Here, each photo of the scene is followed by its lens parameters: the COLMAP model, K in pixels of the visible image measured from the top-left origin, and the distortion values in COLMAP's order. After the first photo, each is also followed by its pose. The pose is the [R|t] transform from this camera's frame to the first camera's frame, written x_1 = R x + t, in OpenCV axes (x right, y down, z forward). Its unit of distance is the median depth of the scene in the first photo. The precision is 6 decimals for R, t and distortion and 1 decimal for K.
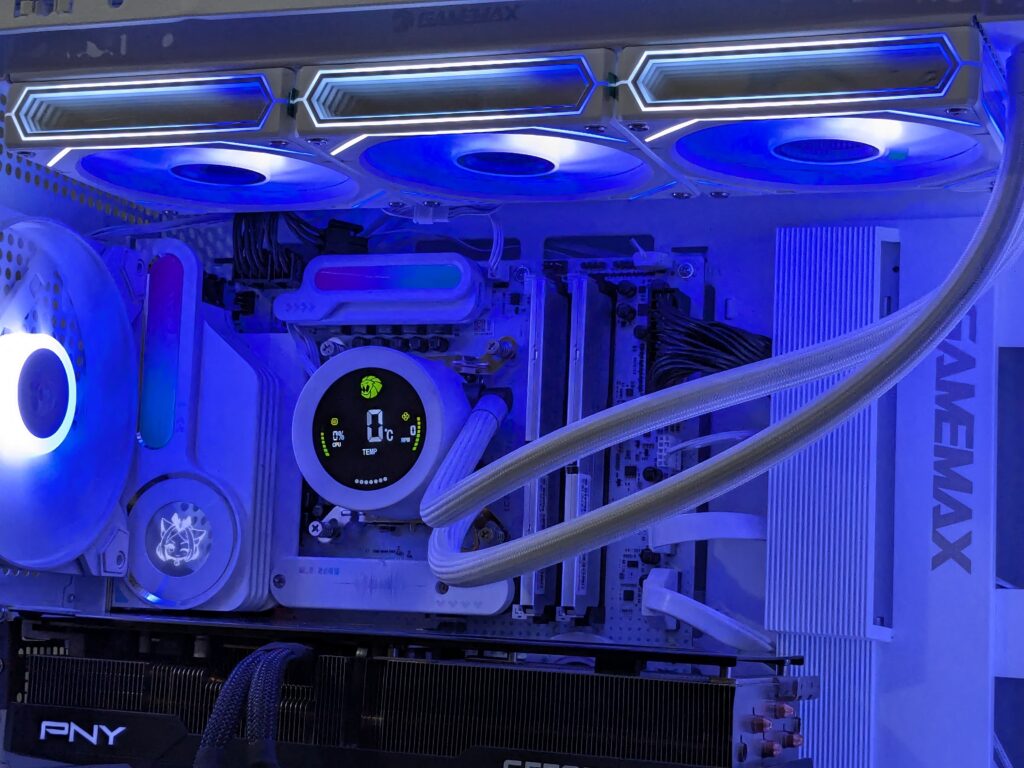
lens RADIAL K [[2078.2, 0, 512.0], [0, 2078.2, 384.0], [0, 0, 1]] dist [0.109421, -0.200922]
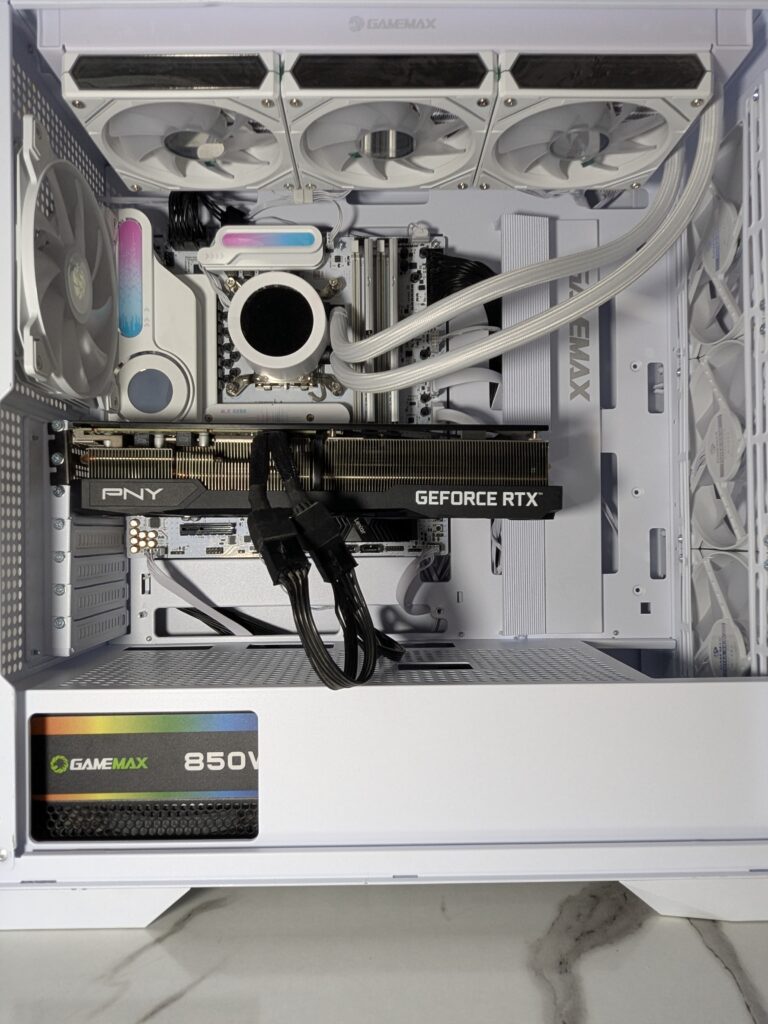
lens RADIAL K [[788.0, 0, 384.5], [0, 788.0, 529.3], [0, 0, 1]] dist [-0.004208, -0.002358]
pose [[0.929535, -0.050215, 0.365299, -0.227032], [0.007064, 0.992927, 0.118515, 0.113574], [-0.368666, -0.107583, 0.923315, 0.340813]]
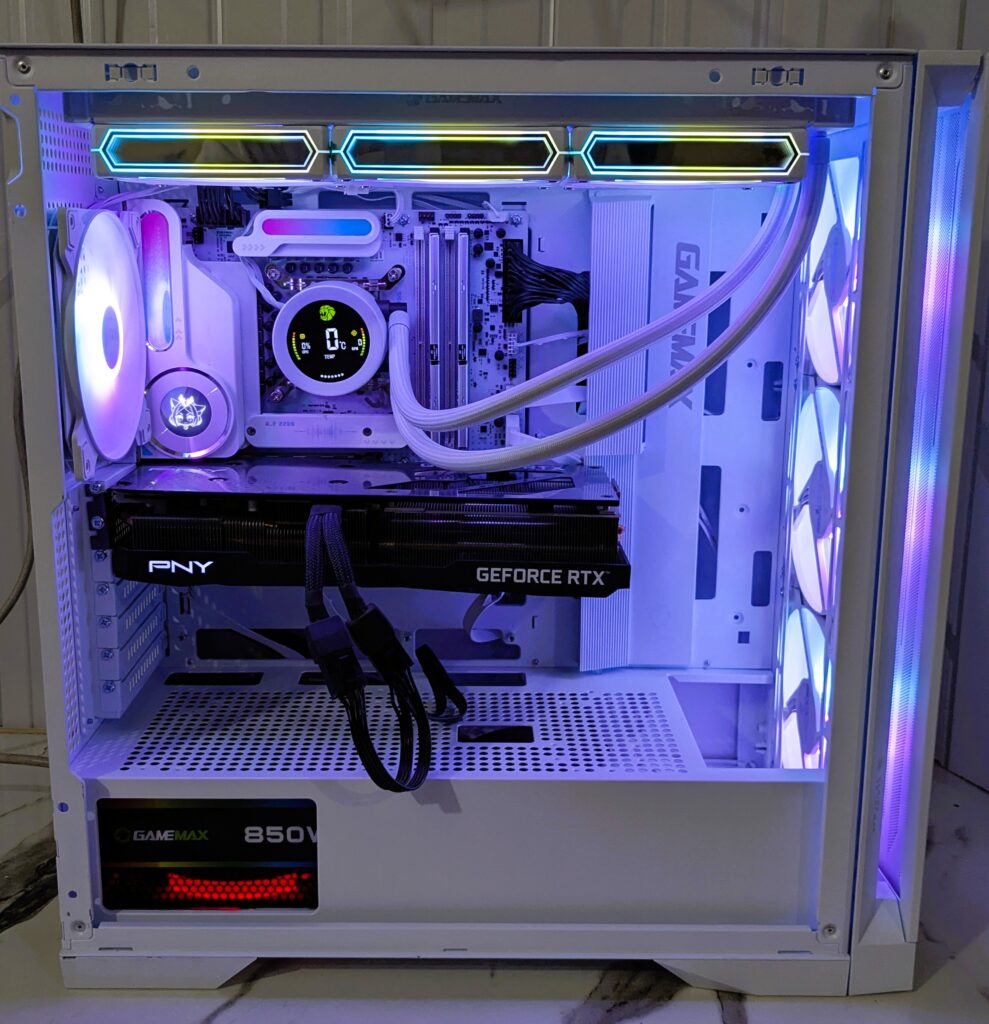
lens RADIAL K [[1271.7, 0, 474.9], [0, 1271.7, 511.4], [0, 0, 1]] dist [0.147406, -0.596310]
pose [[0.936182, -0.115639, 0.331950, -0.284137], [-0.005027, 0.939839, 0.341580, -0.175237], [-0.351480, -0.321450, 0.879279, 0.106866]]
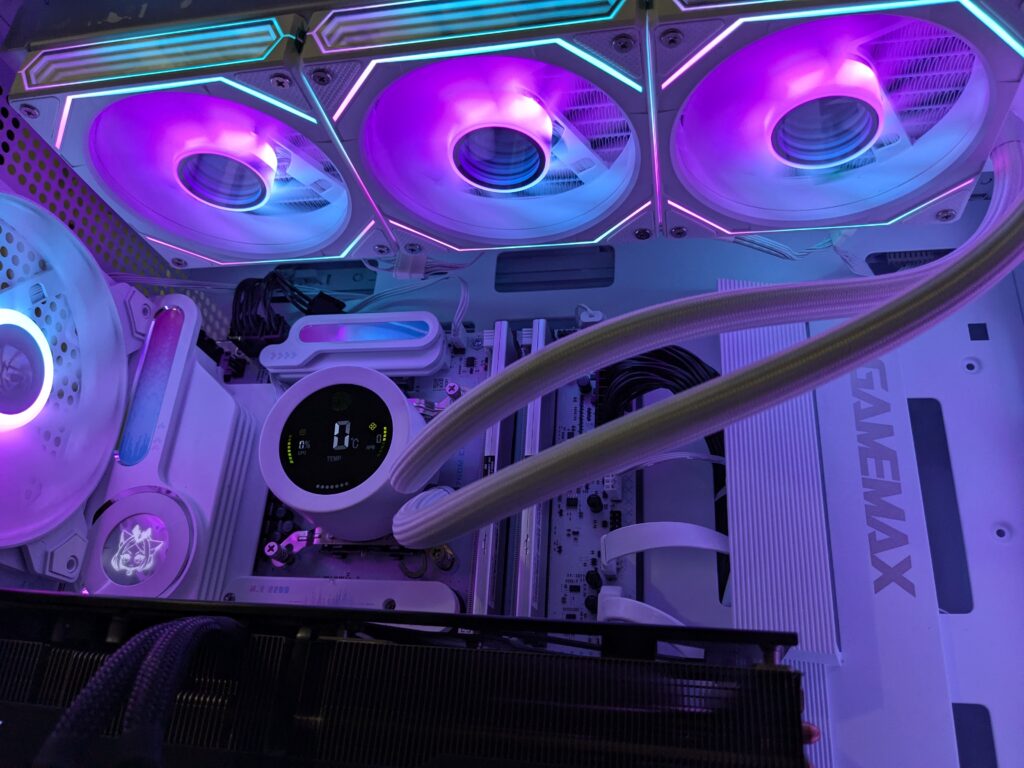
lens RADIAL K [[828.8, 0, 503.5], [0, 828.8, 376.1], [0, 0, 1]] dist [0.044003, -0.111921]
pose [[0.988068, 0.088433, 0.126097, -0.039644], [-0.044785, 0.948319, -0.314141, 0.117196], [-0.147361, 0.304746, 0.940965, 0.570405]]
